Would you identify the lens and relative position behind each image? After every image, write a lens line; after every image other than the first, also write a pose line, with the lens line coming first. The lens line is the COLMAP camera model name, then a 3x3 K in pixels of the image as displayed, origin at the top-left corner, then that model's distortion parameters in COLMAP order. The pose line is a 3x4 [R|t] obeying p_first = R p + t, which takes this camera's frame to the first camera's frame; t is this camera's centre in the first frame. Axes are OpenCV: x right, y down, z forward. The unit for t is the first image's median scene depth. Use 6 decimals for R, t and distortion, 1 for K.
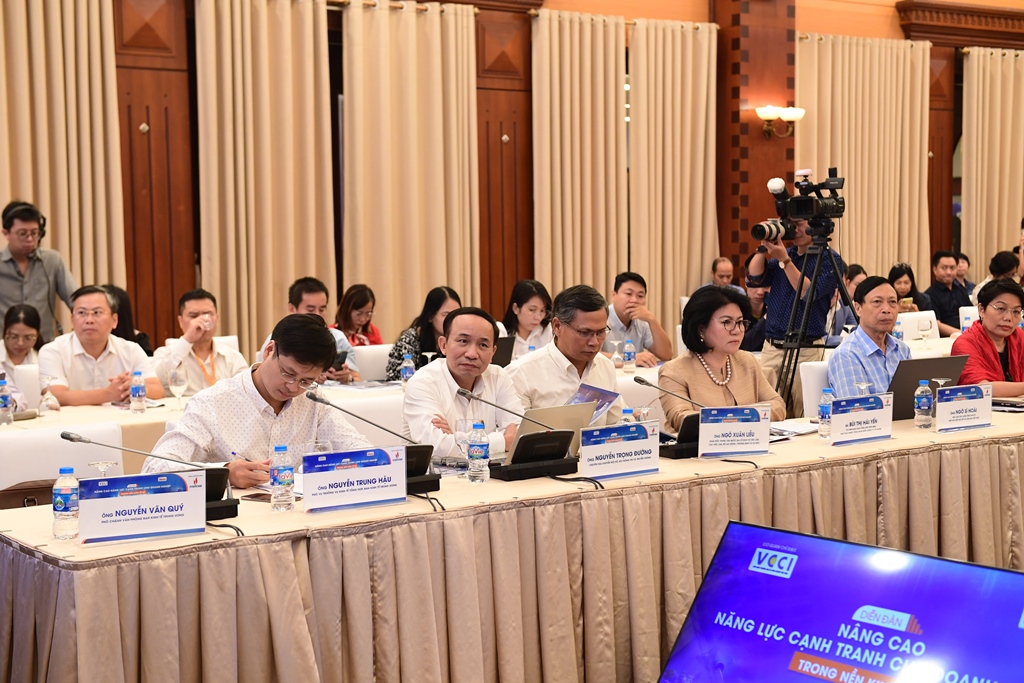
lens RADIAL K [[1592.6, 0, 512.0], [0, 1592.6, 341.5], [0, 0, 1]] dist [0.160256, -0.117082]
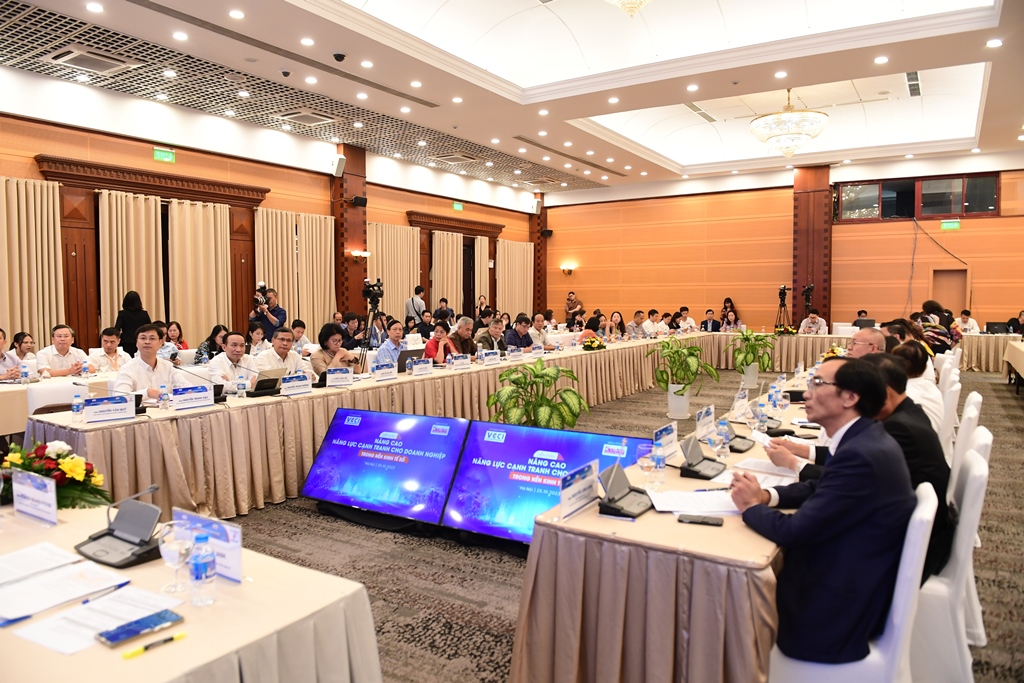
lens RADIAL K [[700.4, 0, 512.0], [0, 700.4, 341.5], [0, 0, 1]] dist [-0.052249, -0.001407]
pose [[0.931801, -0.011929, 0.362772, -0.017003], [0.015301, 0.999862, -0.006425, 0.007071], [-0.362646, 0.011538, 0.931856, -0.200298]]
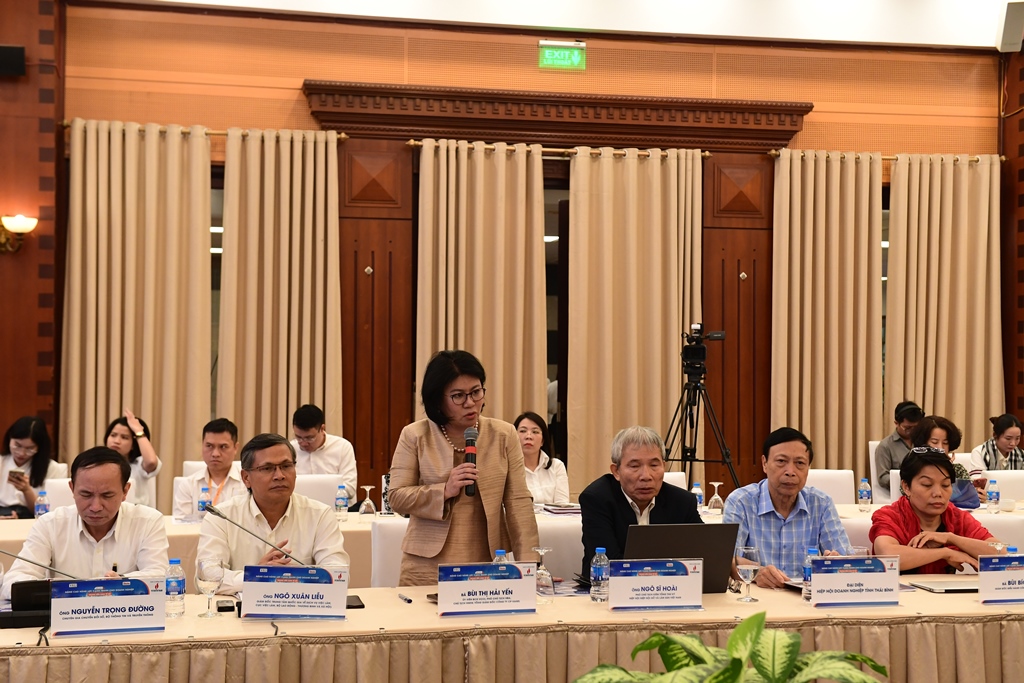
lens RADIAL K [[1438.9, 0, 512.0], [0, 1438.9, 341.5], [0, 0, 1]] dist [0.151930, -0.085569]
pose [[0.910751, 0.013428, -0.412737, 0.560051], [-0.046235, 0.996503, -0.069603, -0.034248], [0.410359, 0.082474, 0.908187, 0.250763]]
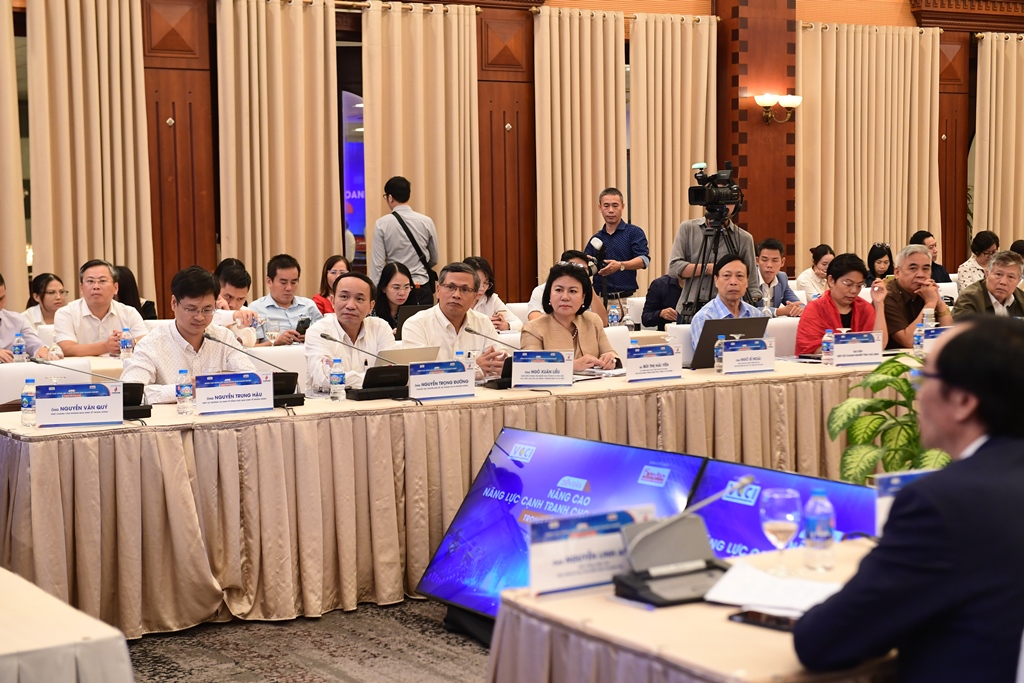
lens RADIAL K [[1758.9, 0, 512.0], [0, 1758.9, 341.5], [0, 0, 1]] dist [0.176316, -0.257969]
pose [[0.996984, 0.005714, -0.077395, 0.211189], [-0.005159, 0.999960, 0.007365, 0.020825], [0.077433, -0.006943, 0.996973, -0.433918]]
